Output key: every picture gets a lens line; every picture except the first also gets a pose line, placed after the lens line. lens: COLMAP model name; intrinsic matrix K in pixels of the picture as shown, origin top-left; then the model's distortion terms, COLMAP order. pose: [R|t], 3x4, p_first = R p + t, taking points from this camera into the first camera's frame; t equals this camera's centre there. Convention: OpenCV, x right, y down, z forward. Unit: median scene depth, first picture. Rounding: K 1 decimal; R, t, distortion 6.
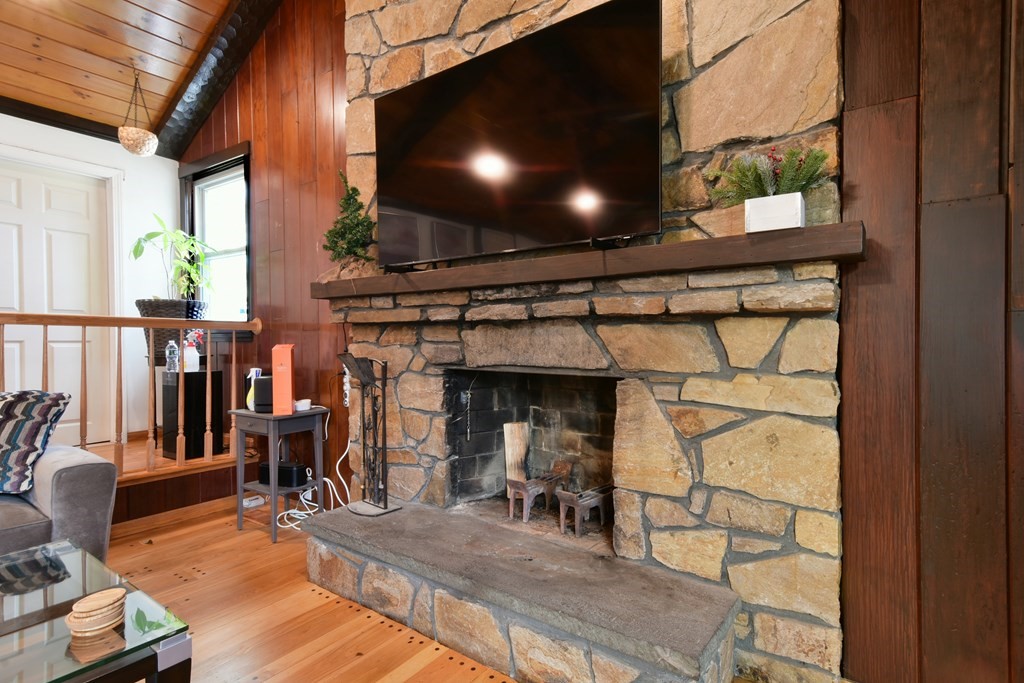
lens RADIAL K [[527.6, 0, 512.0], [0, 527.6, 341.5], [0, 0, 1]] dist [0.041194, -0.000178]
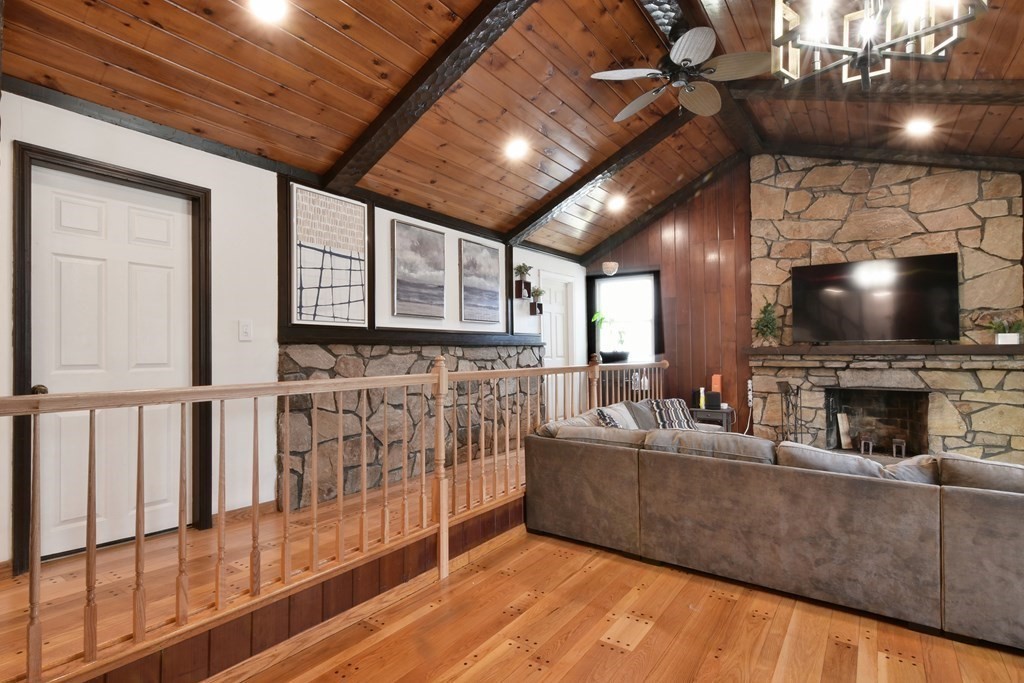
lens RADIAL K [[565.7, 0, 512.0], [0, 565.7, 341.5], [0, 0, 1]] dist [0.005176, 0.000220]
pose [[0.998371, -0.001901, 0.057017, -1.923065], [0.002975, 0.999820, -0.018744, -0.126253], [-0.056971, 0.018883, 0.998197, -1.587153]]
